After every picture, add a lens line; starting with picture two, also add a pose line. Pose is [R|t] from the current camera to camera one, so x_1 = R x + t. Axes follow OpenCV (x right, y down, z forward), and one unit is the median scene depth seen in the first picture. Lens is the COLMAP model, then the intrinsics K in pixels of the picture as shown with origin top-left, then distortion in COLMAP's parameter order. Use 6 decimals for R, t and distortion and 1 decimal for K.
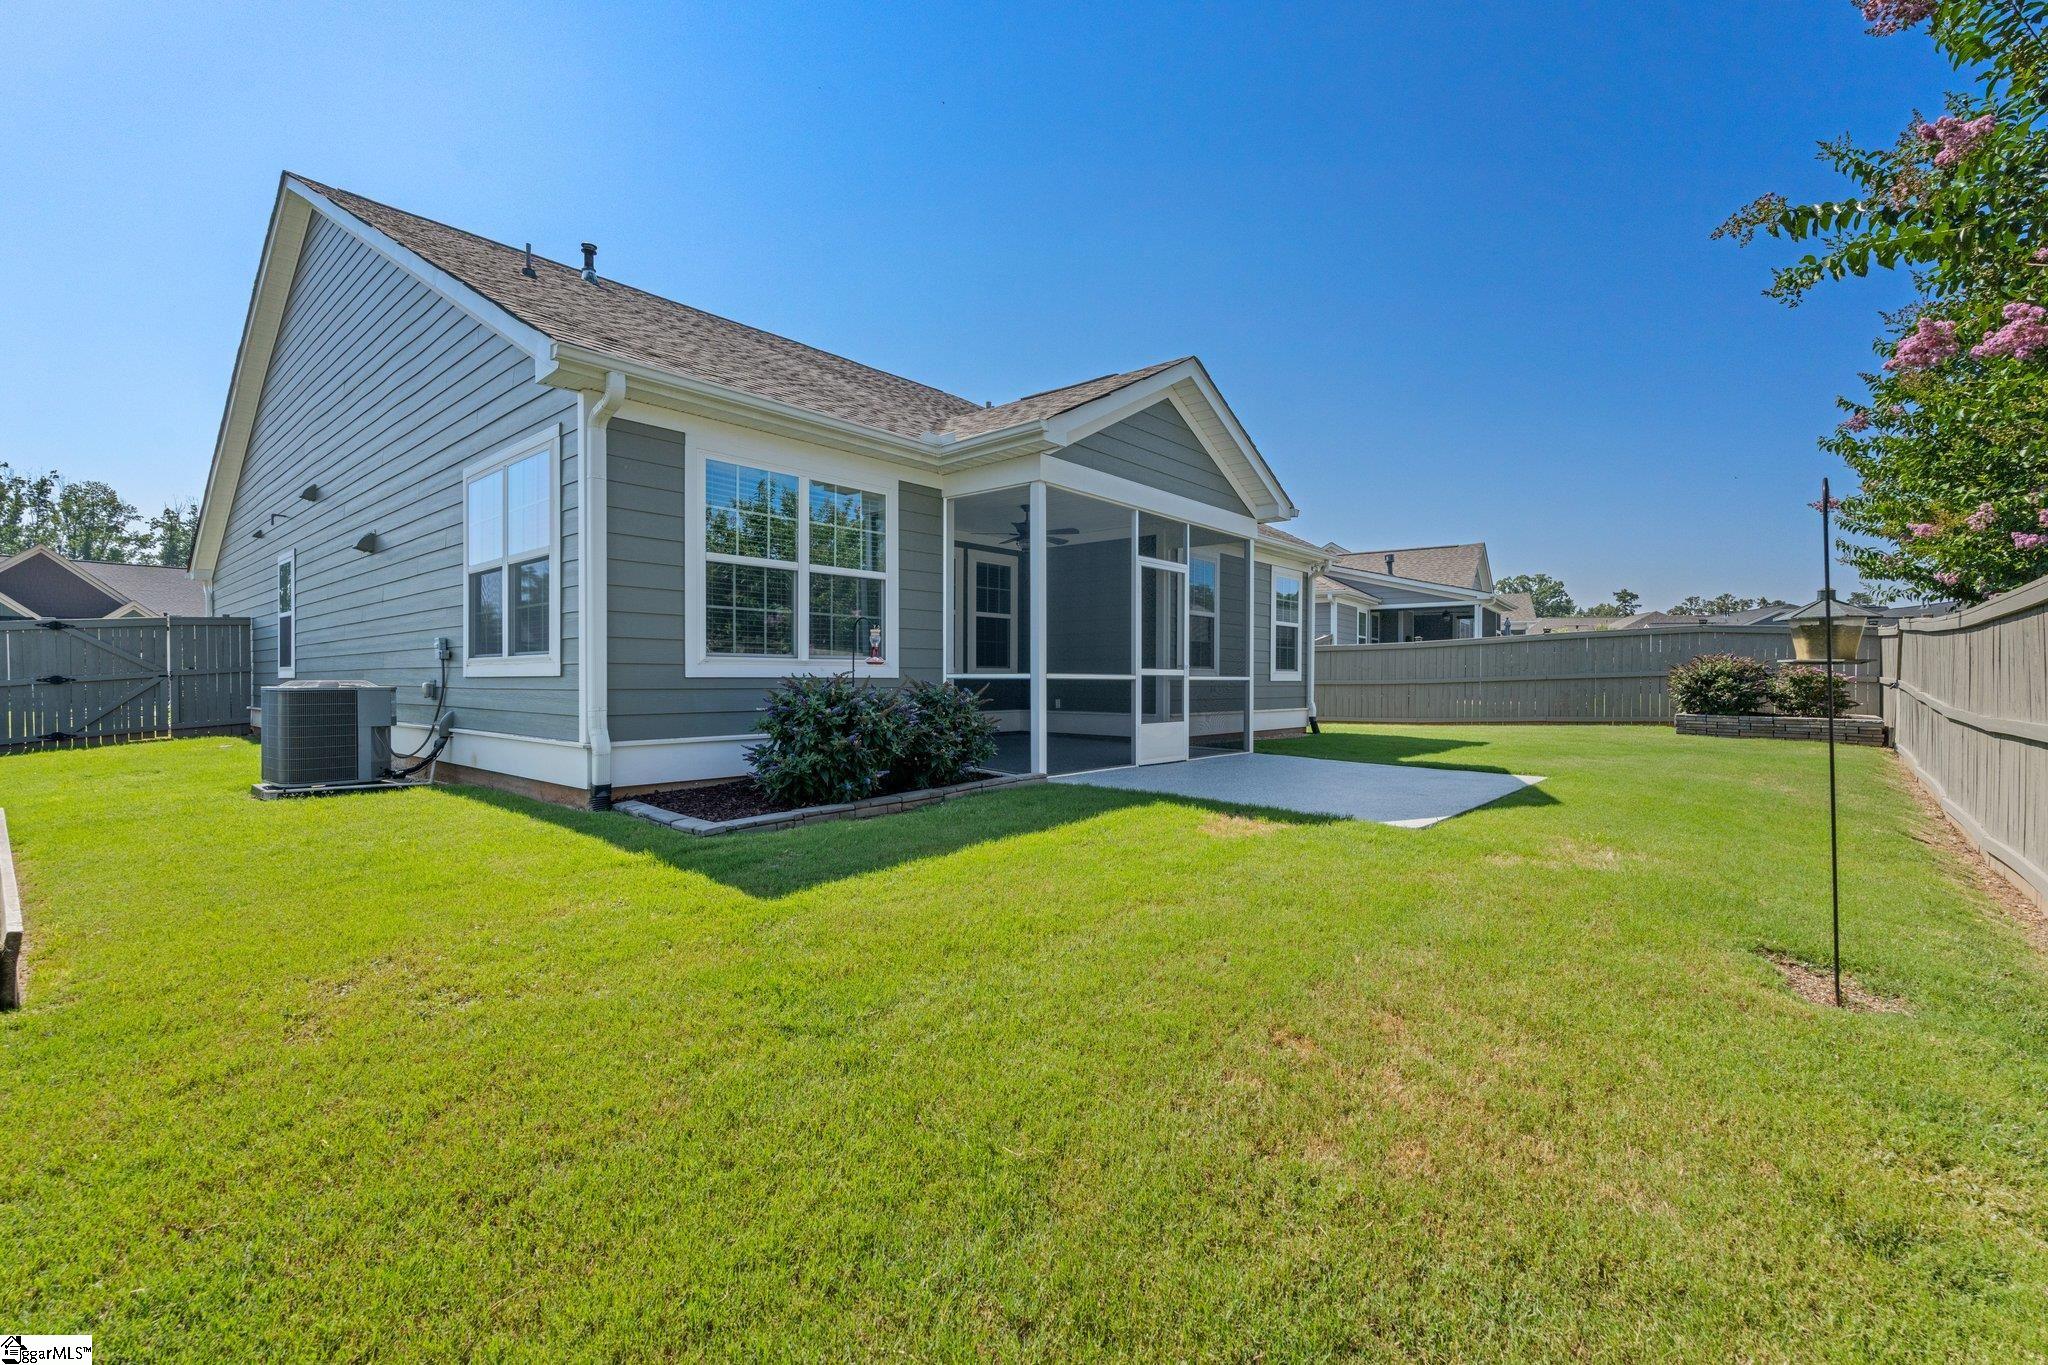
lens RADIAL K [[889.4, 0, 1026.4], [0, 889.4, 677.5], [0, 0, 1]] dist [-0.006694, 0.001524]
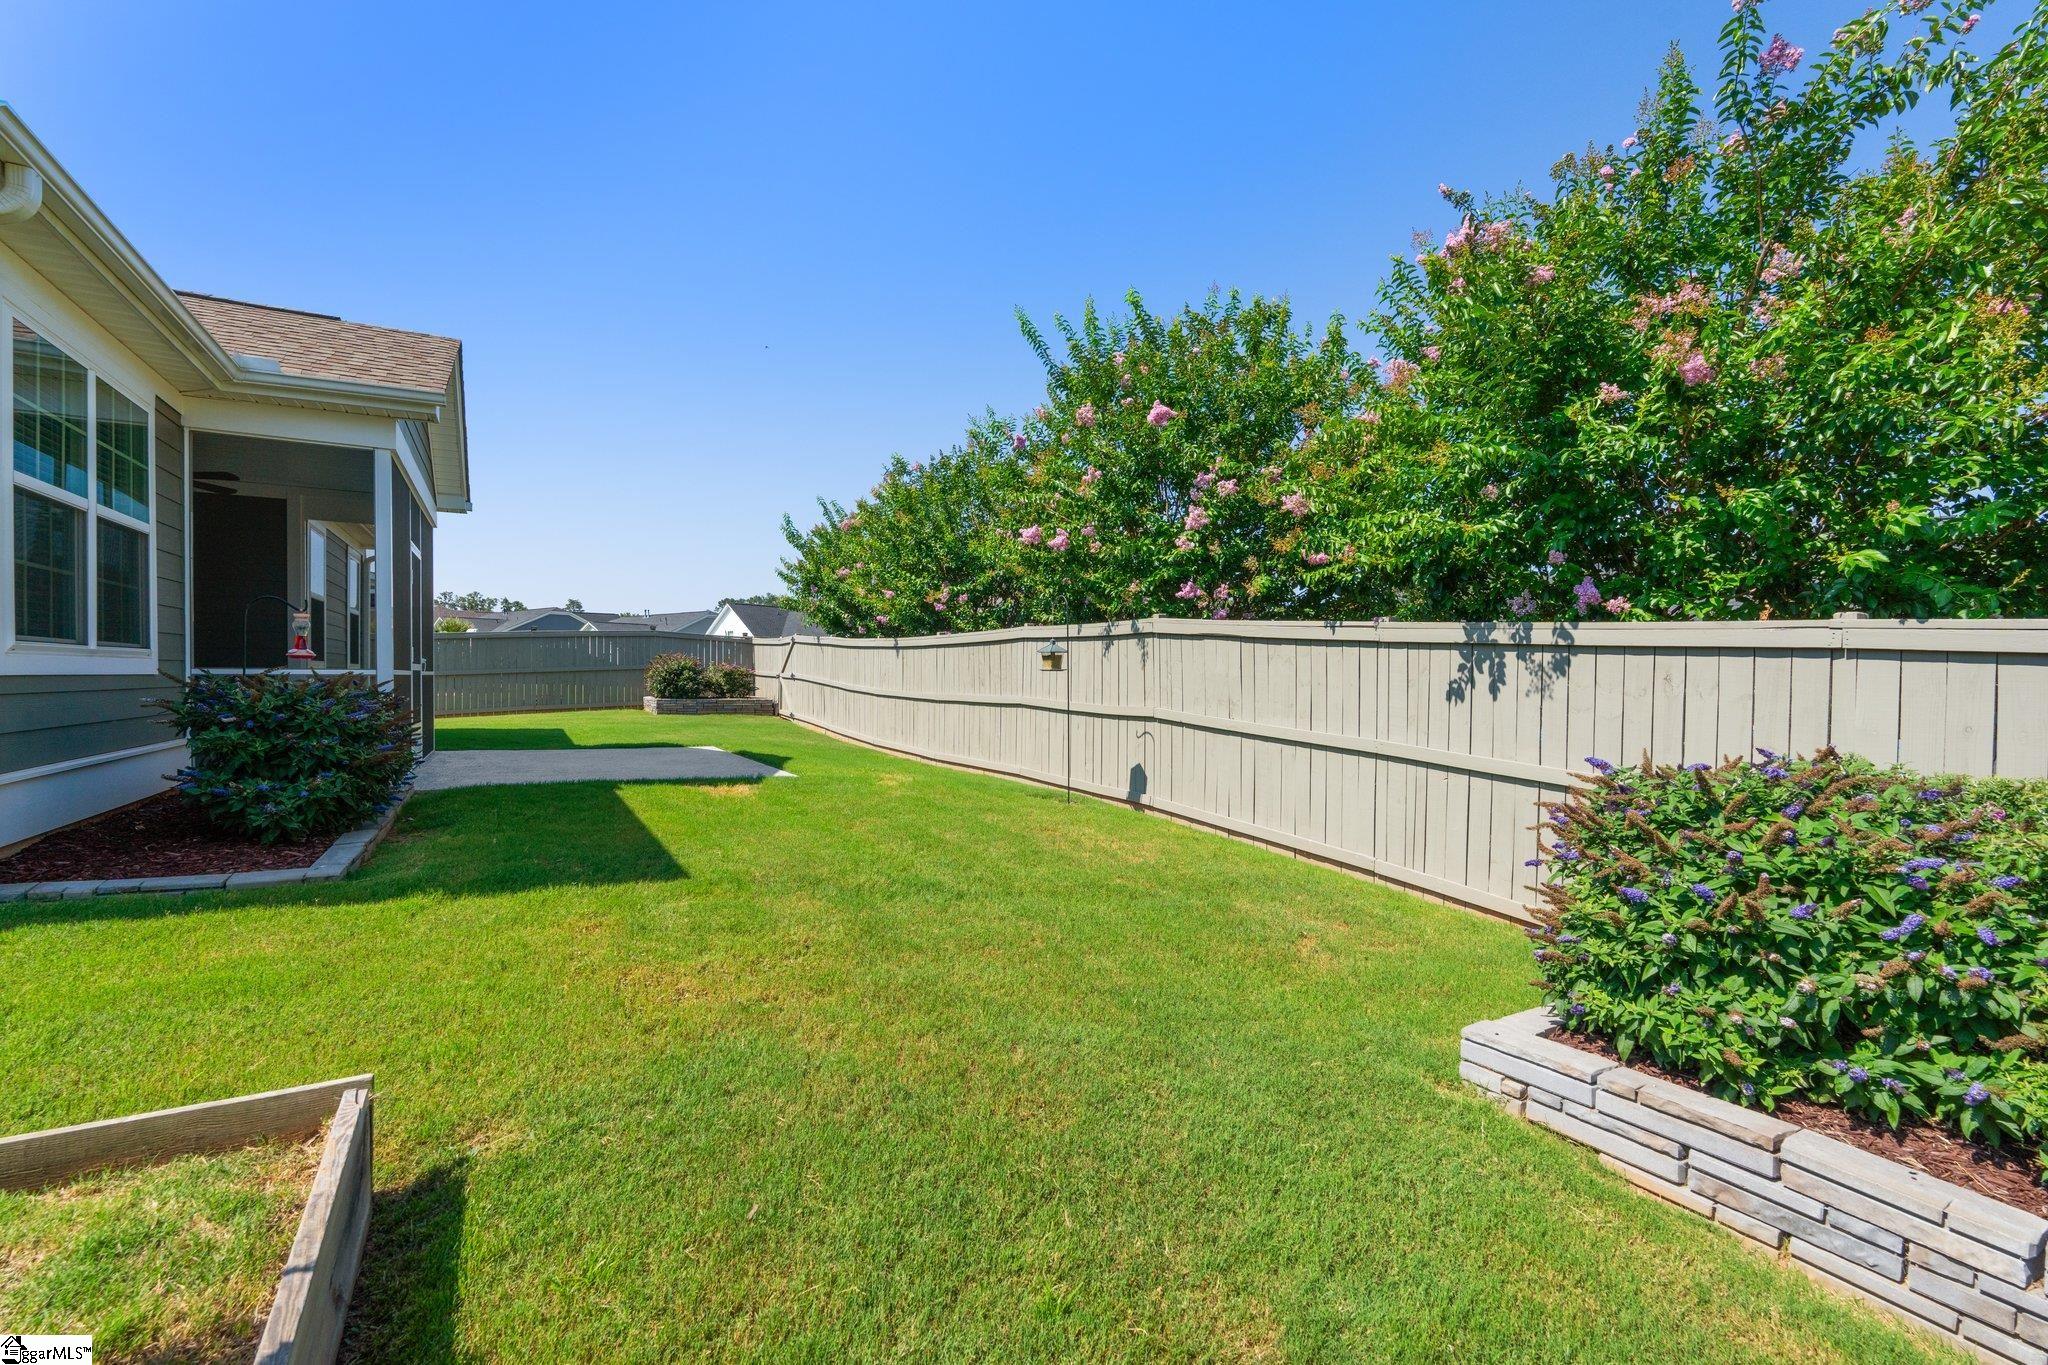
lens RADIAL K [[889.4, 0, 1023.0], [0, 889.4, 682.1], [0, 0, 1]] dist [-0.006694, 0.001524]
pose [[0.320579, -0.012545, 0.947139, -0.513970], [-0.002399, 0.999898, 0.014056, -0.005201], [-0.947219, -0.006779, 0.320516, 0.109987]]
